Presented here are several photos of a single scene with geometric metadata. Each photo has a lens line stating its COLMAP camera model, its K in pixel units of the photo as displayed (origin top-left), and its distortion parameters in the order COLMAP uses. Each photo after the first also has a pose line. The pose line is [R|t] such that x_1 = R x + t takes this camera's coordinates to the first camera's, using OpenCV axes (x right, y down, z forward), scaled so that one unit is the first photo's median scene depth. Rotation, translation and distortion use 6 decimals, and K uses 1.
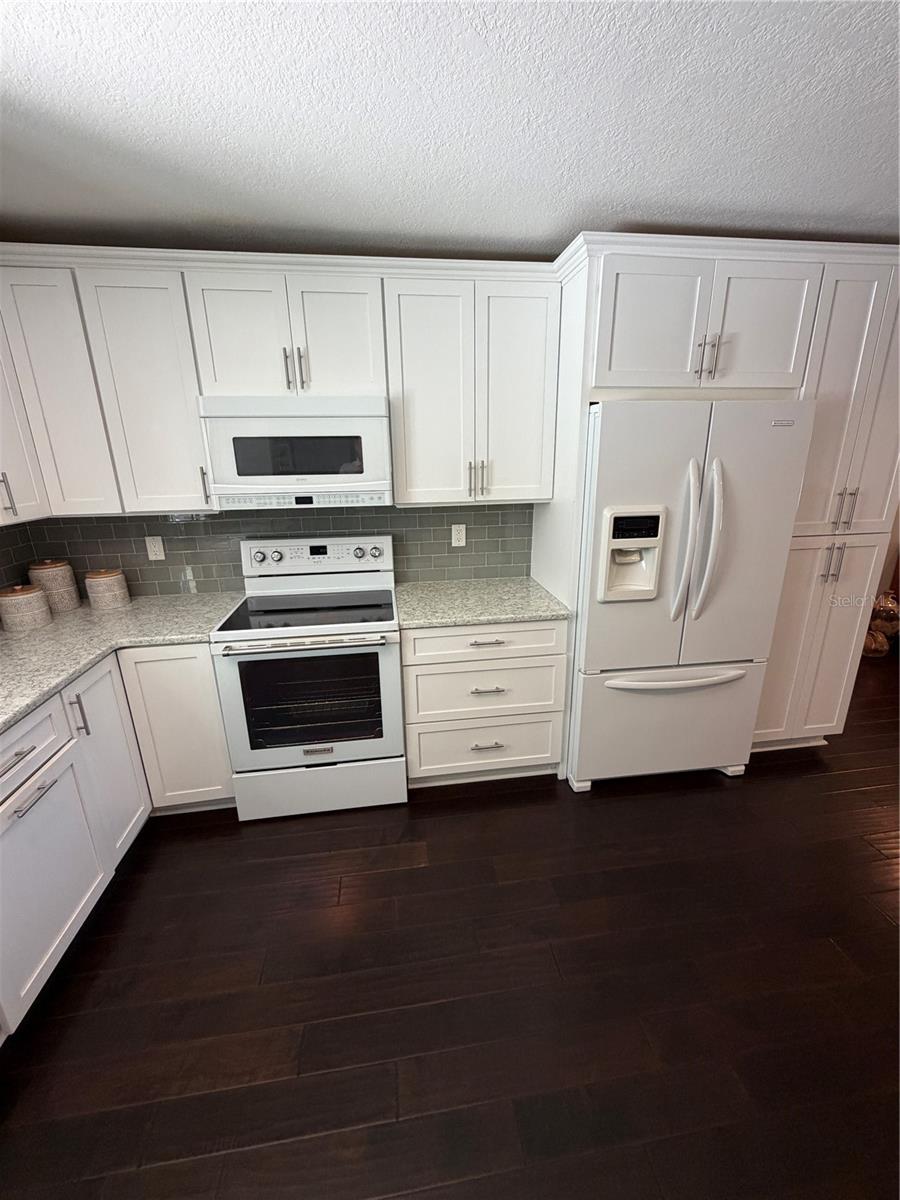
lens RADIAL K [[478.5, 0, 453.7], [0, 478.5, 595.9], [0, 0, 1]] dist [0.000374, -0.000526]
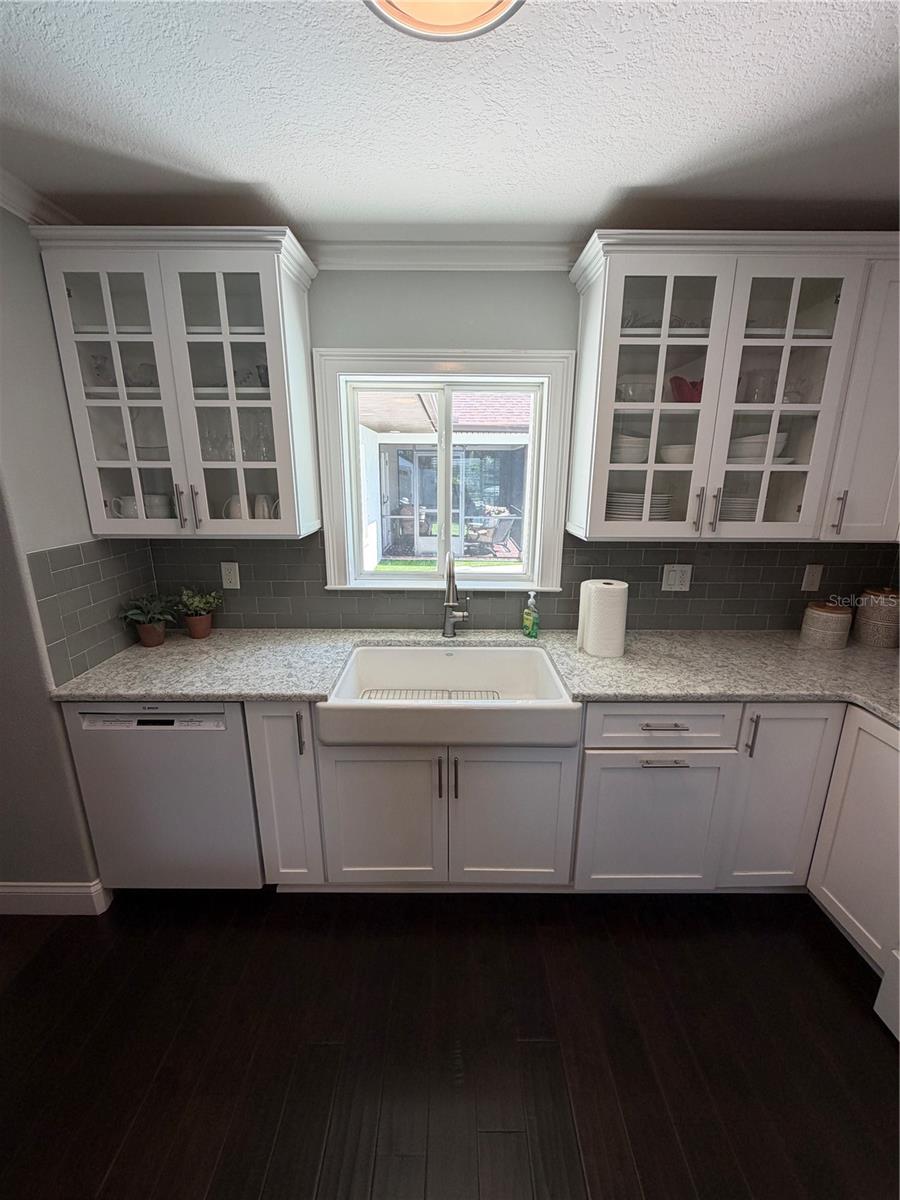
lens RADIAL K [[478.5, 0, 441.4], [0, 478.5, 602.6], [0, 0, 1]] dist [0.000374, -0.000526]
pose [[-0.152947, 0.273467, -0.949644, 0.152304], [-0.278548, 0.910058, 0.306930, -0.103694], [0.948166, 0.311465, -0.063017, 0.309015]]
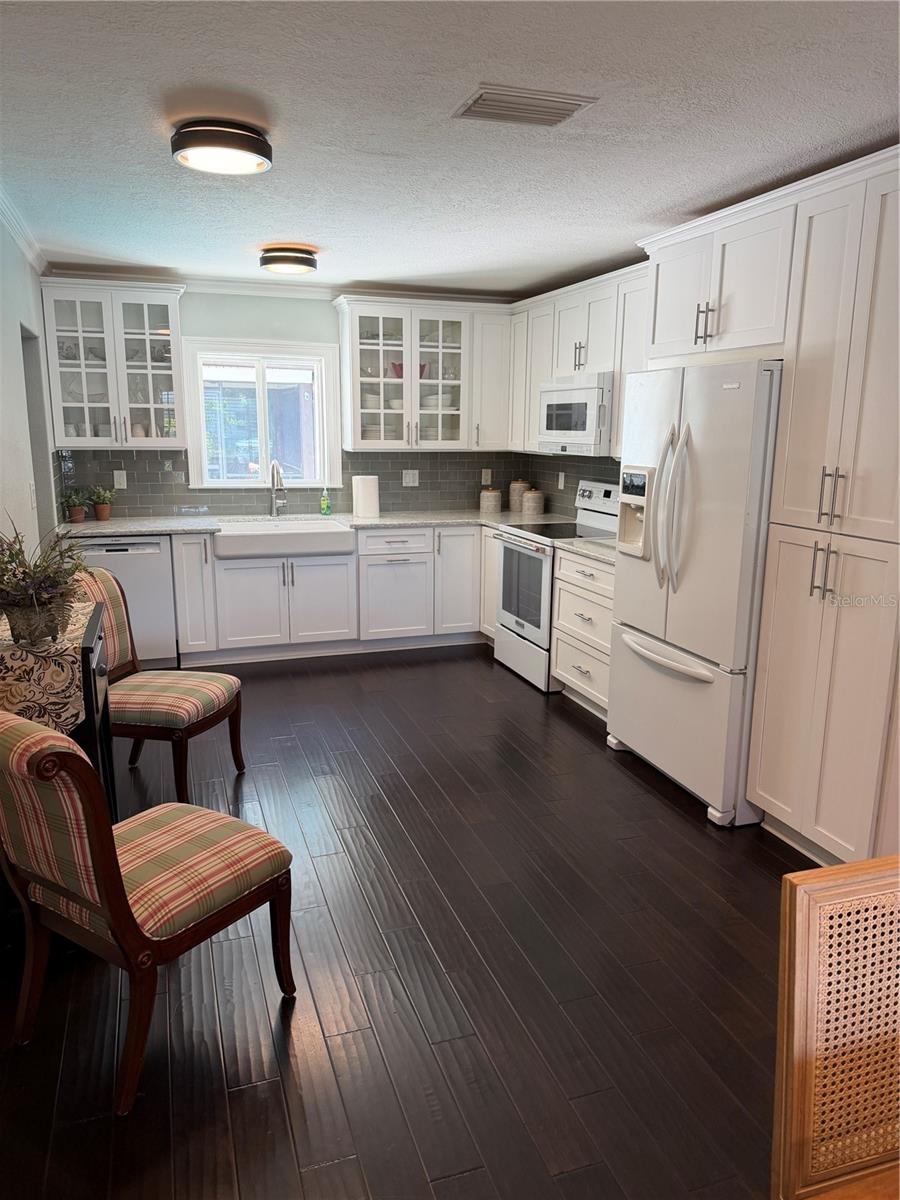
lens RADIAL K [[860.8, 0, 456.6], [0, 860.8, 612.3], [0, 0, 1]] dist [0.035756, -0.043822]
pose [[0.193863, 0.226360, -0.954557, 2.274856], [-0.290041, 0.942744, 0.164654, -0.076885], [0.937173, 0.244940, 0.248416, 0.209688]]
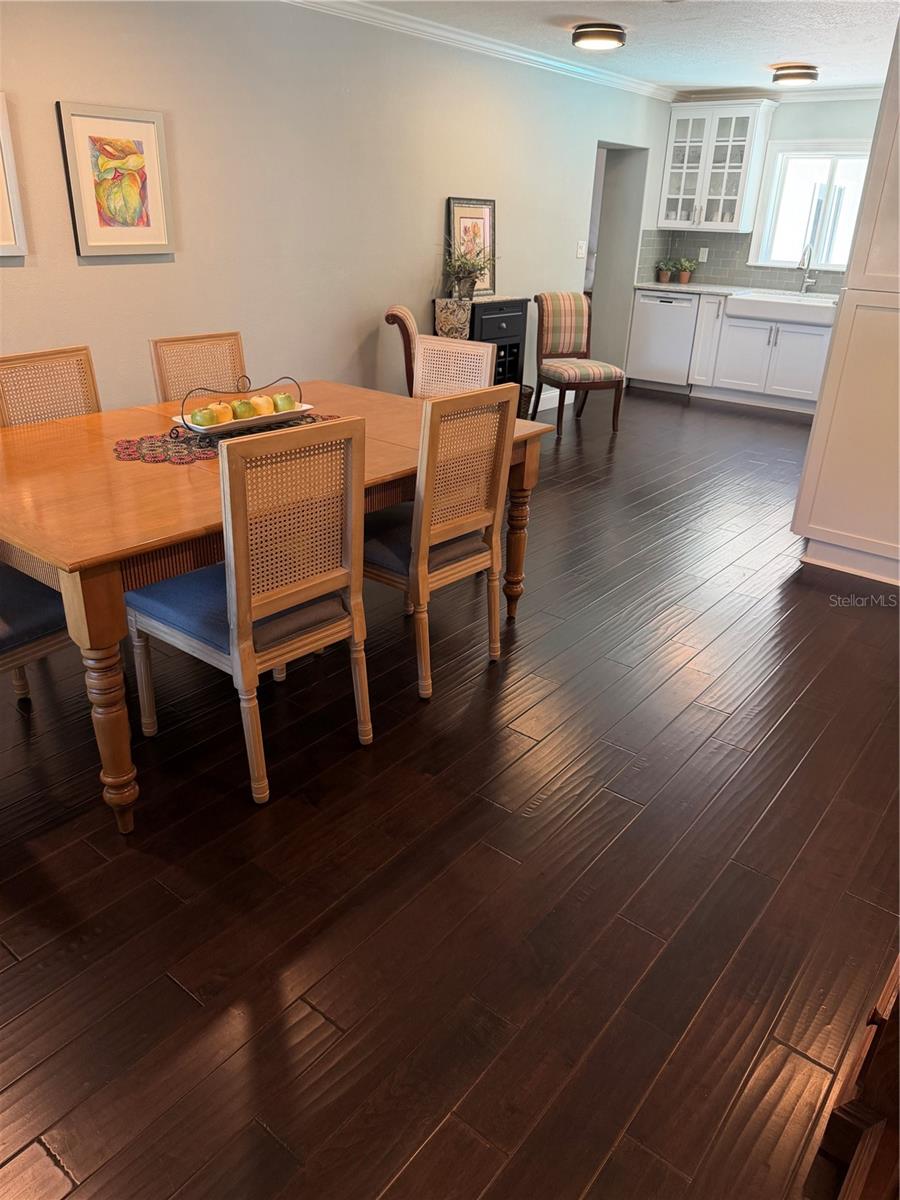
lens RADIAL K [[860.8, 0, 454.6], [0, 860.8, 605.7], [0, 0, 1]] dist [0.035756, -0.043822]
pose [[-0.713057, 0.281726, -0.642012, 3.100160], [-0.221640, 0.778172, 0.587643, -0.542691], [0.665151, 0.561318, -0.492439, 1.926100]]
